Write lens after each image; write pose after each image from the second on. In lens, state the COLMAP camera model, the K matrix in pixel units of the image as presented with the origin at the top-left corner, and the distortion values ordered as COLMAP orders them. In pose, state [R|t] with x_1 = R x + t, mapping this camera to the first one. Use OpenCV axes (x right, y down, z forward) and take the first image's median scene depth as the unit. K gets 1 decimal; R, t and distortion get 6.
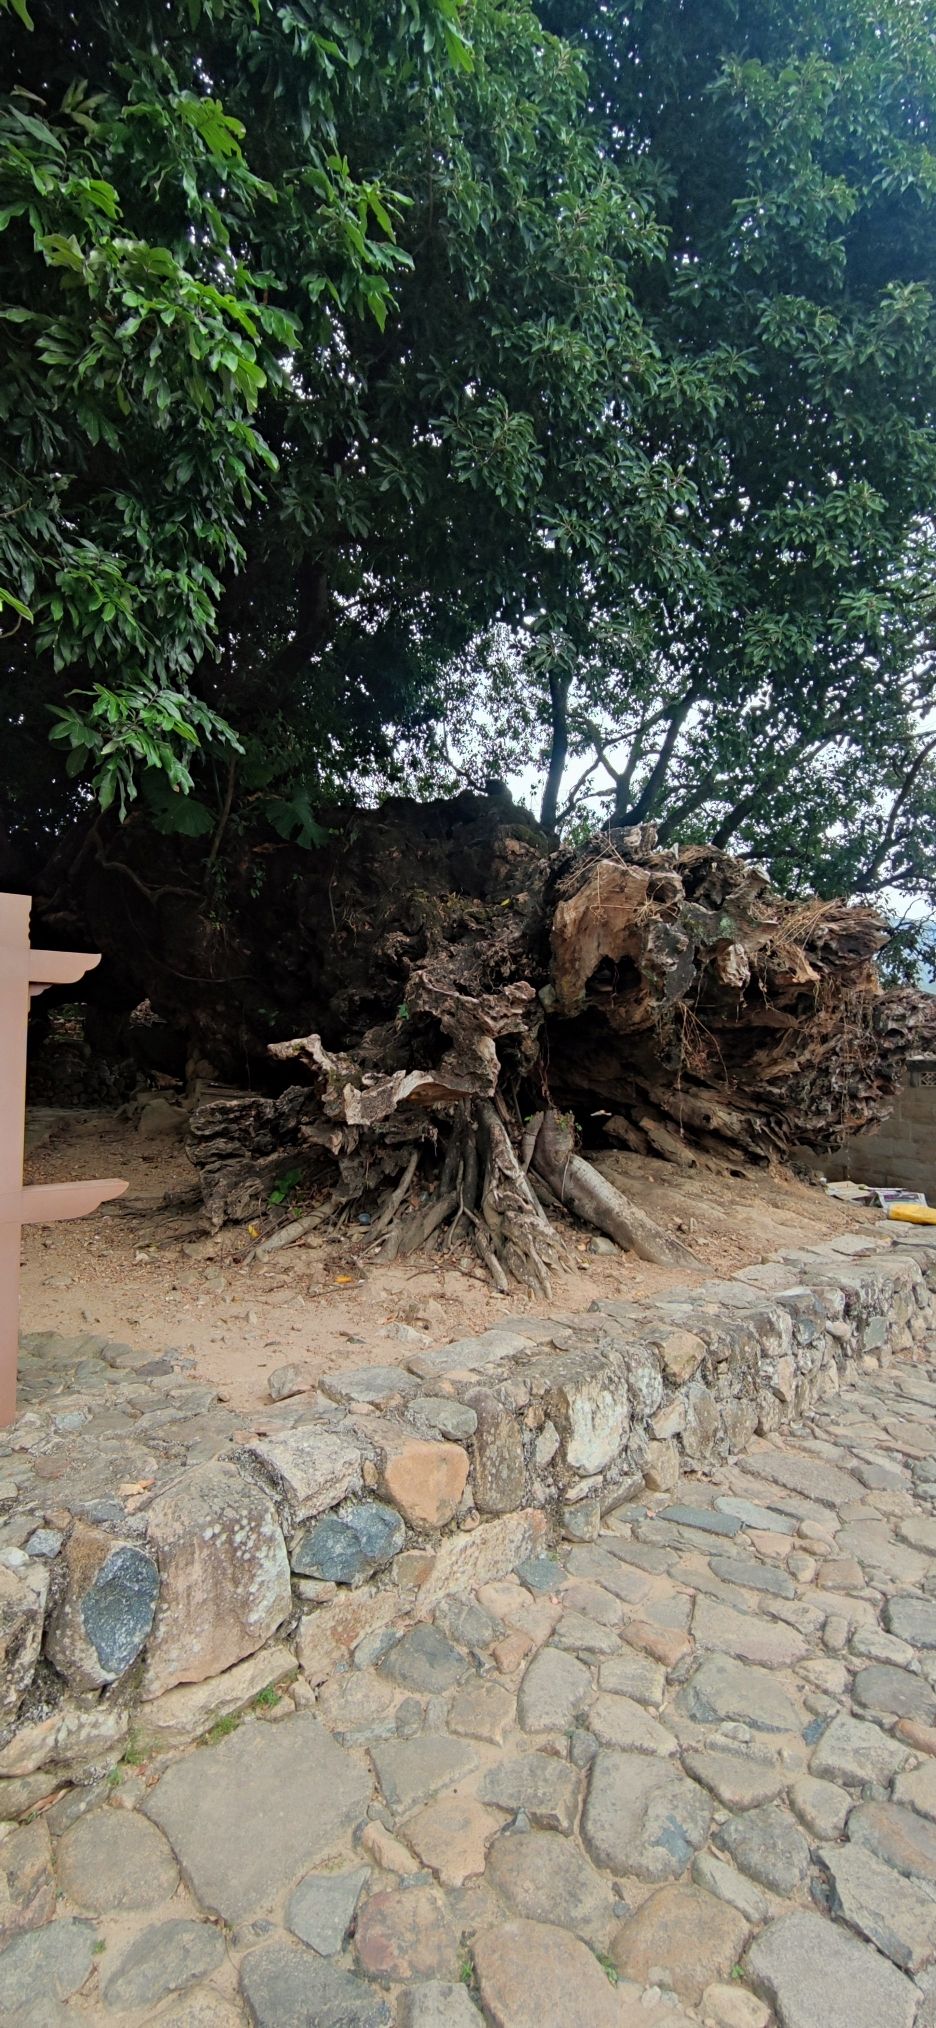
lens RADIAL K [[948.7, 0, 468.0], [0, 948.7, 1014.0], [0, 0, 1]] dist [0.002060, 0.000028]
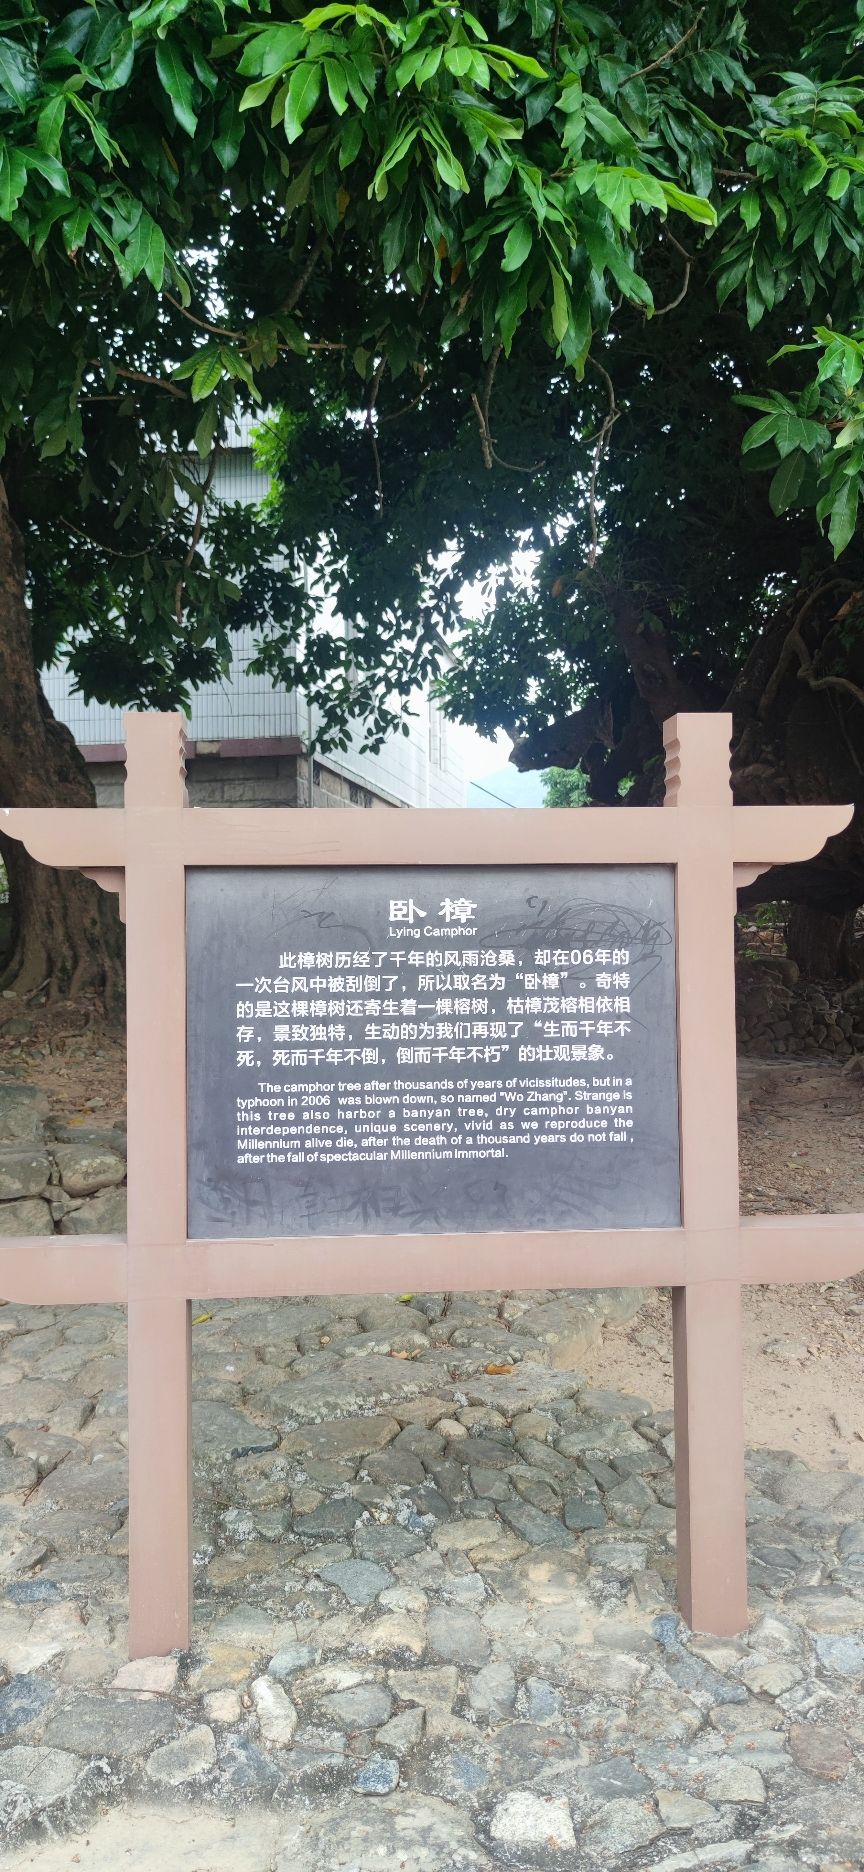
lens RADIAL K [[1224.2, 0, 432.0], [0, 1224.2, 936.0], [0, 0, 1]] dist [0.002863, -0.000568]
pose [[0.801738, -0.033787, -0.596720, -0.161259], [0.043321, 0.999060, 0.001637, 0.001546], [0.596104, -0.027163, 0.802448, 0.281868]]
